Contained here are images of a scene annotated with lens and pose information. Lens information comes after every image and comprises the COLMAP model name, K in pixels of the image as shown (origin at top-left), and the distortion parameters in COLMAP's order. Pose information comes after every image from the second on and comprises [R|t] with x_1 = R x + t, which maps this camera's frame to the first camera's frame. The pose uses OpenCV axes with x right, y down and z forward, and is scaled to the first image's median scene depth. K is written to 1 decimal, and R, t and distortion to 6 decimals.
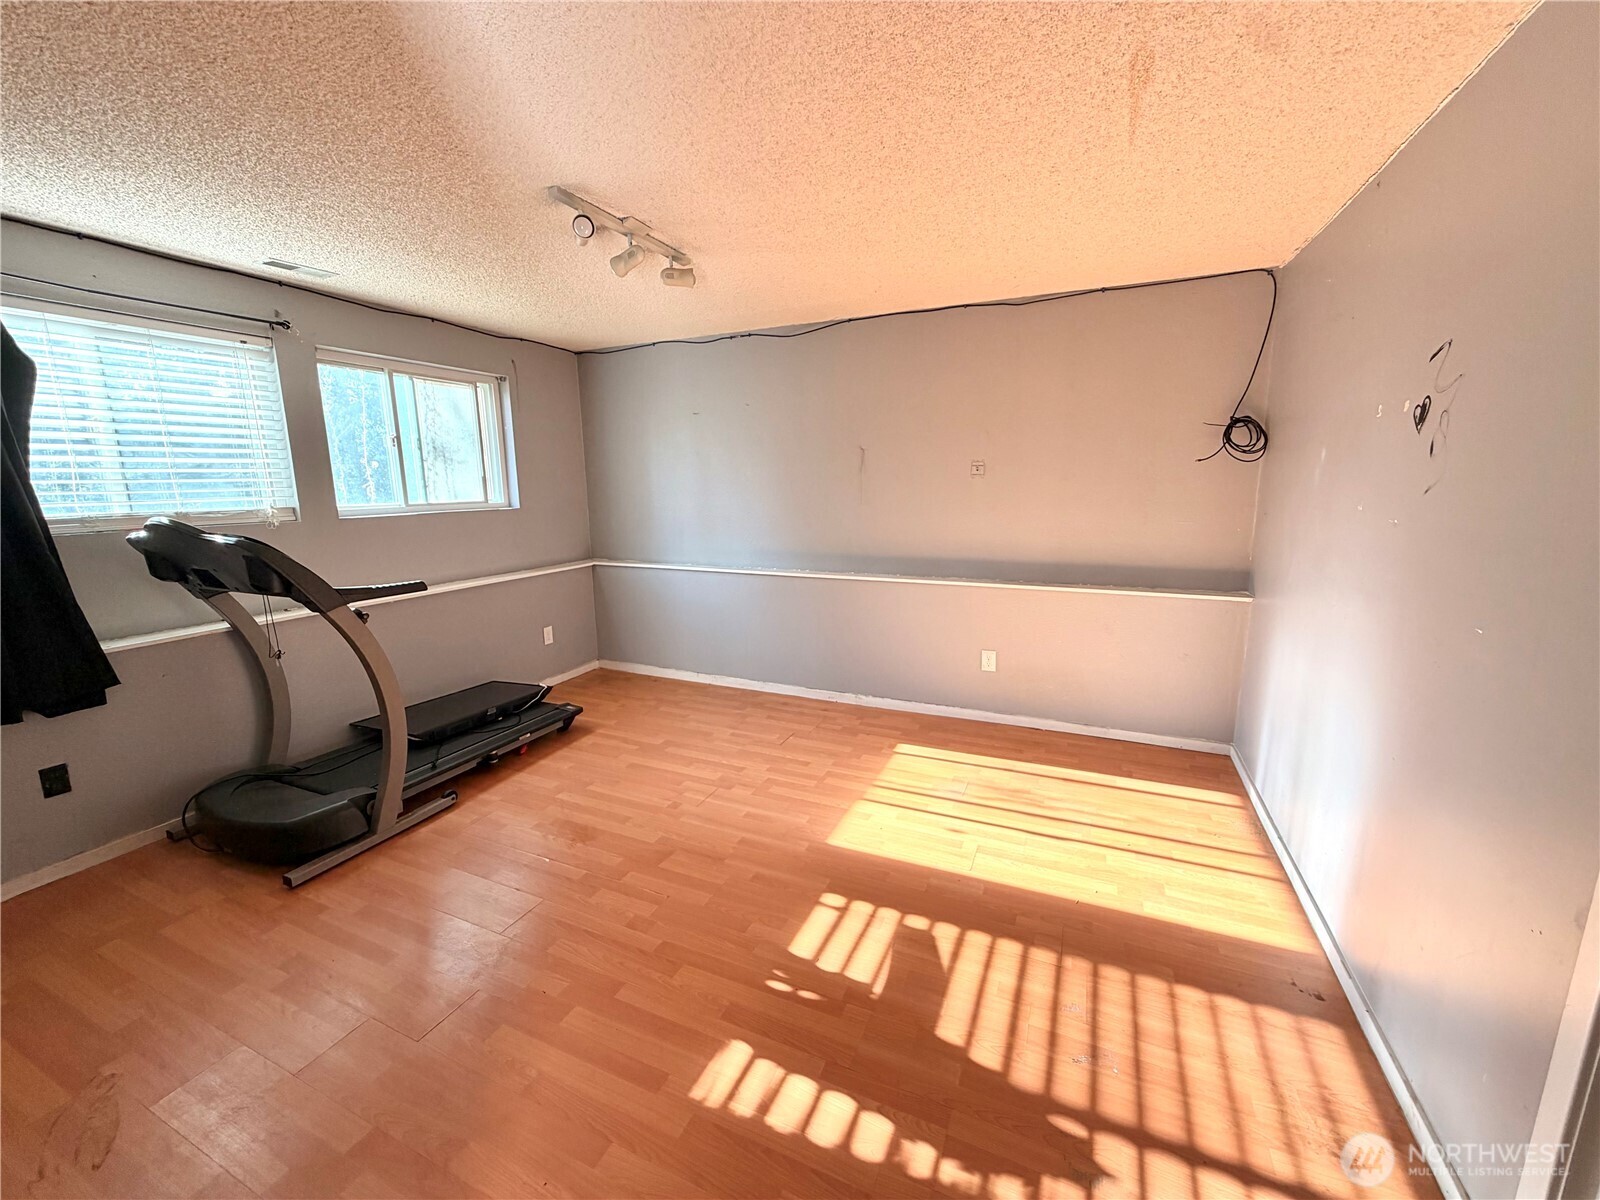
lens RADIAL K [[639.9, 0, 796.8], [0, 639.9, 598.7], [0, 0, 1]] dist [-0.001761, 0.000651]
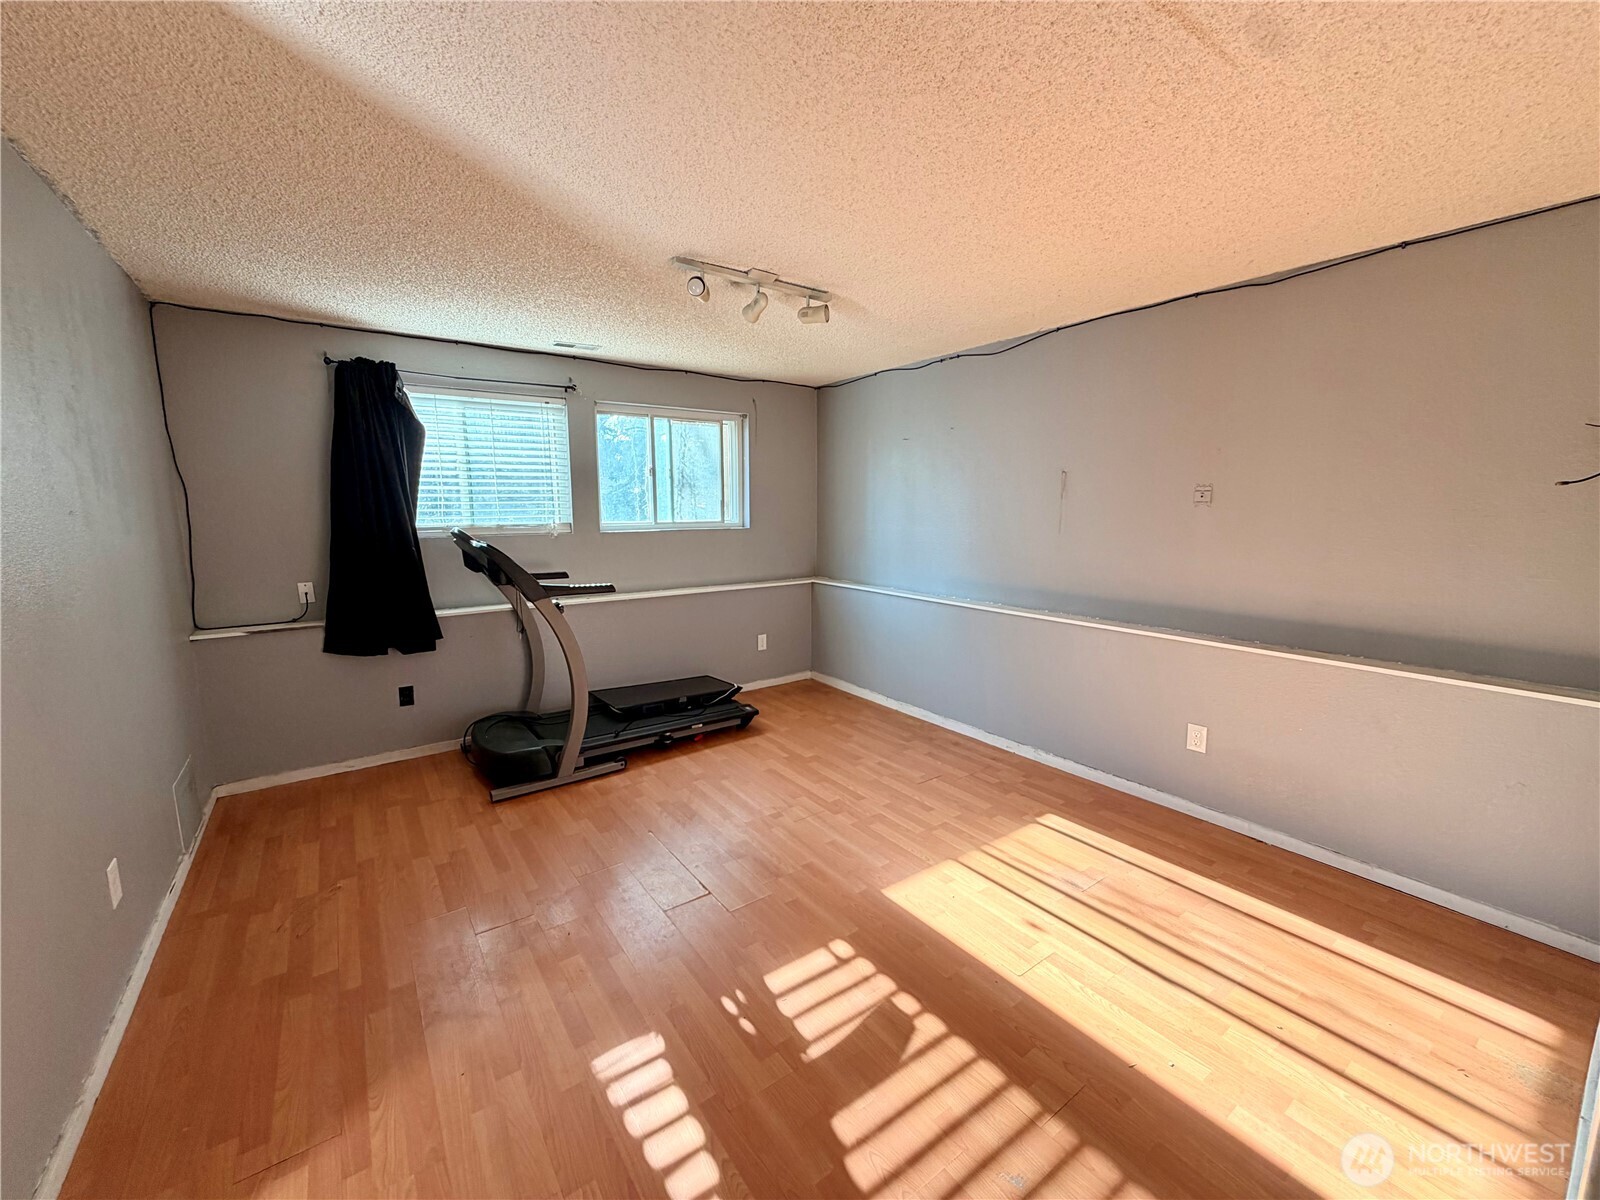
lens RADIAL K [[639.9, 0, 791.3], [0, 639.9, 601.3], [0, 0, 1]] dist [-0.001761, 0.000651]
pose [[0.865907, 0.083988, -0.493104, 0.322579], [-0.098719, 0.995108, -0.003862, -0.023979], [0.490368, 0.052023, 0.869962, 0.085855]]
